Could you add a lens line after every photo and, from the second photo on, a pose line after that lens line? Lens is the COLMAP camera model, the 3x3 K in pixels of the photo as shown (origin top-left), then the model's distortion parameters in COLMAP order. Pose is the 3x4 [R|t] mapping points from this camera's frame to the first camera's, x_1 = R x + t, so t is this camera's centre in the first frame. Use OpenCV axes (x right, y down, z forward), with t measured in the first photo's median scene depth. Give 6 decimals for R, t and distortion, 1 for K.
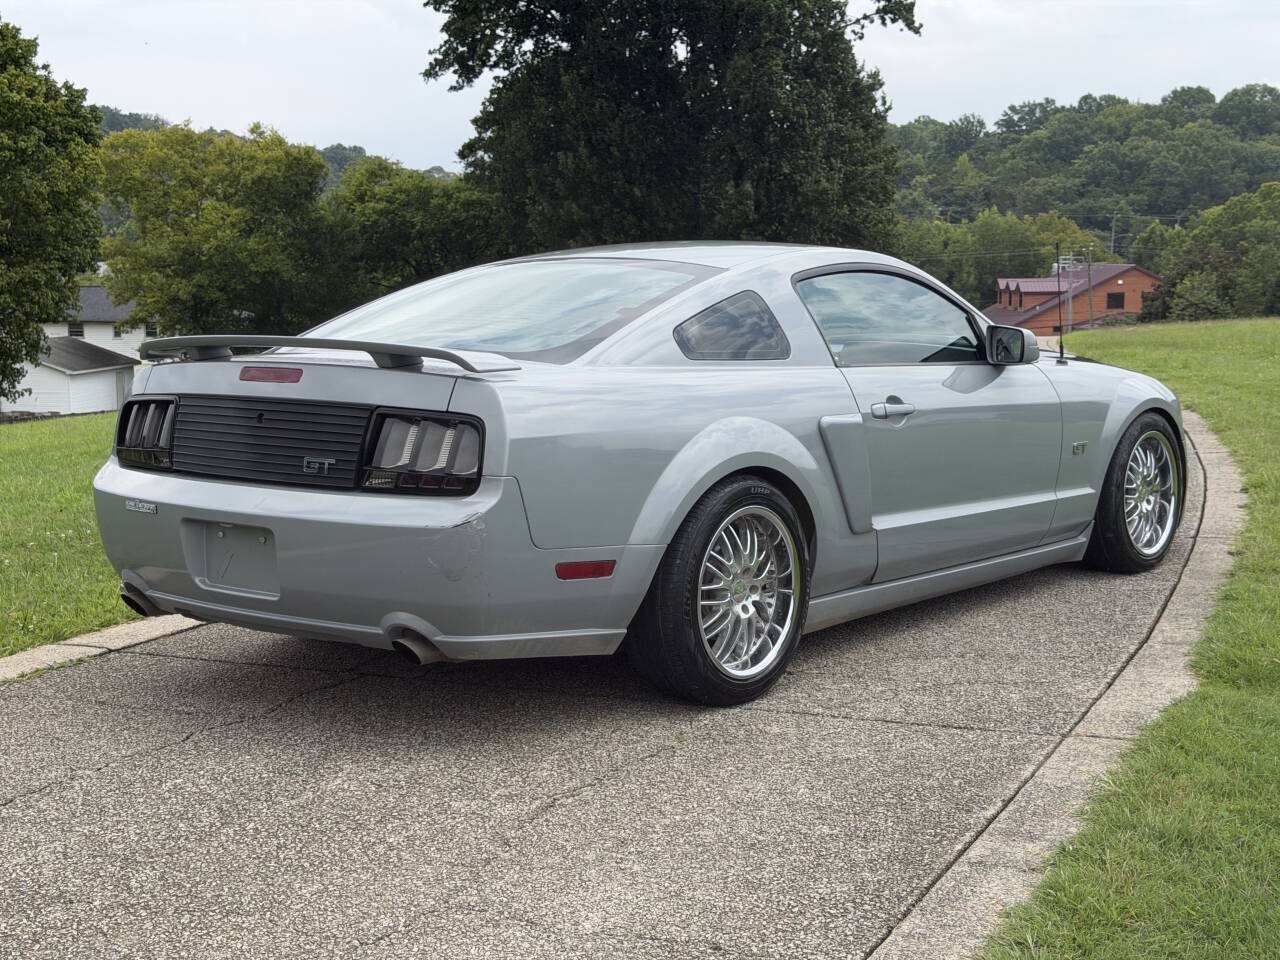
lens RADIAL K [[1798.6, 0, 611.6], [0, 1798.6, 482.9], [0, 0, 1]] dist [0.109327, 0.000000]
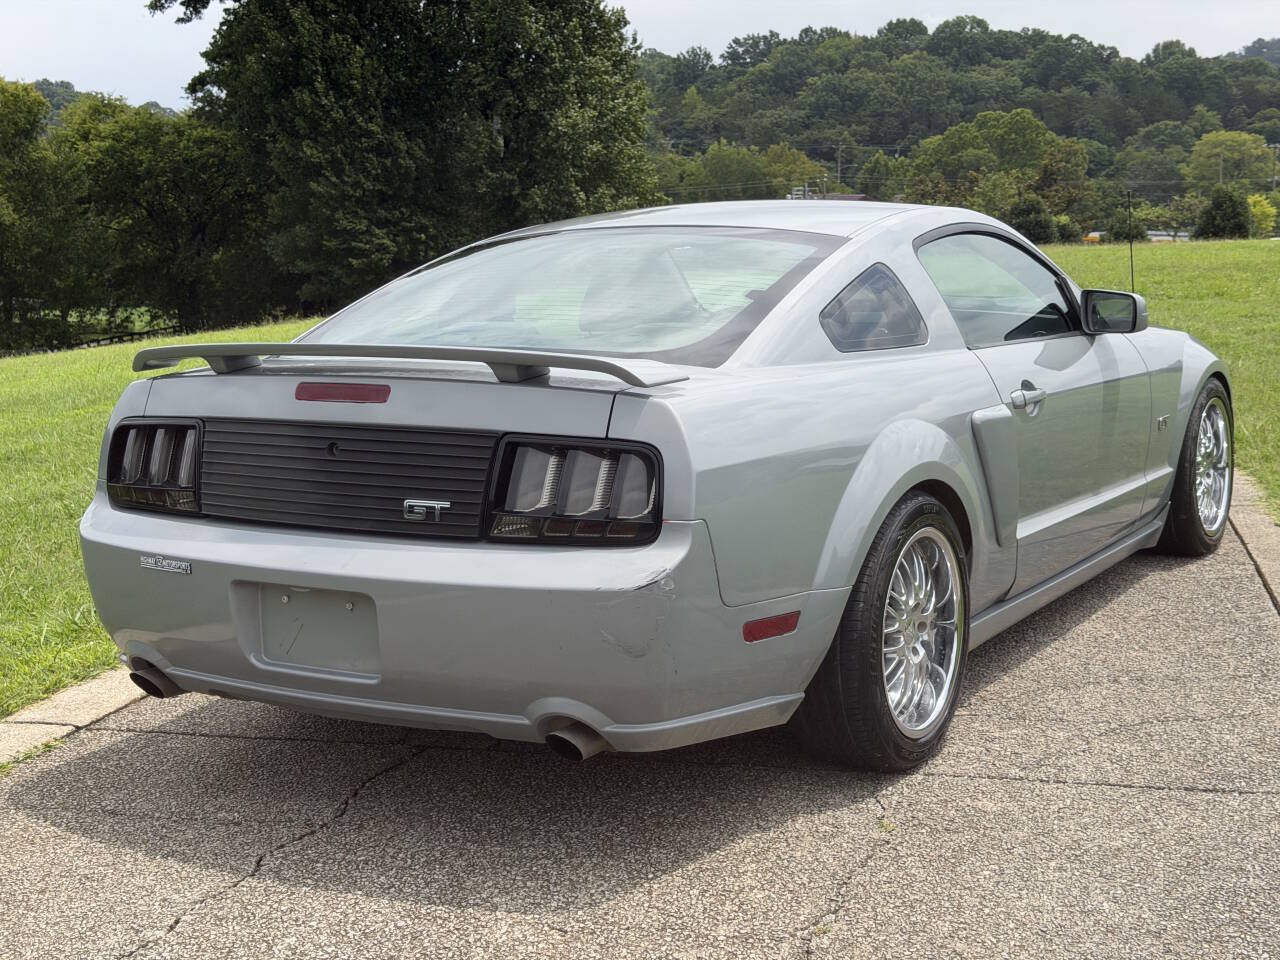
lens RADIAL K [[1798.6, 0, 611.4], [0, 1798.6, 485.1], [0, 0, 1]] dist [0.109327, 0.000000]
pose [[0.989164, -0.042080, 0.140652, -0.166563], [0.036964, 0.998563, 0.038796, -0.041160], [-0.142083, -0.033177, 0.989299, 0.191569]]
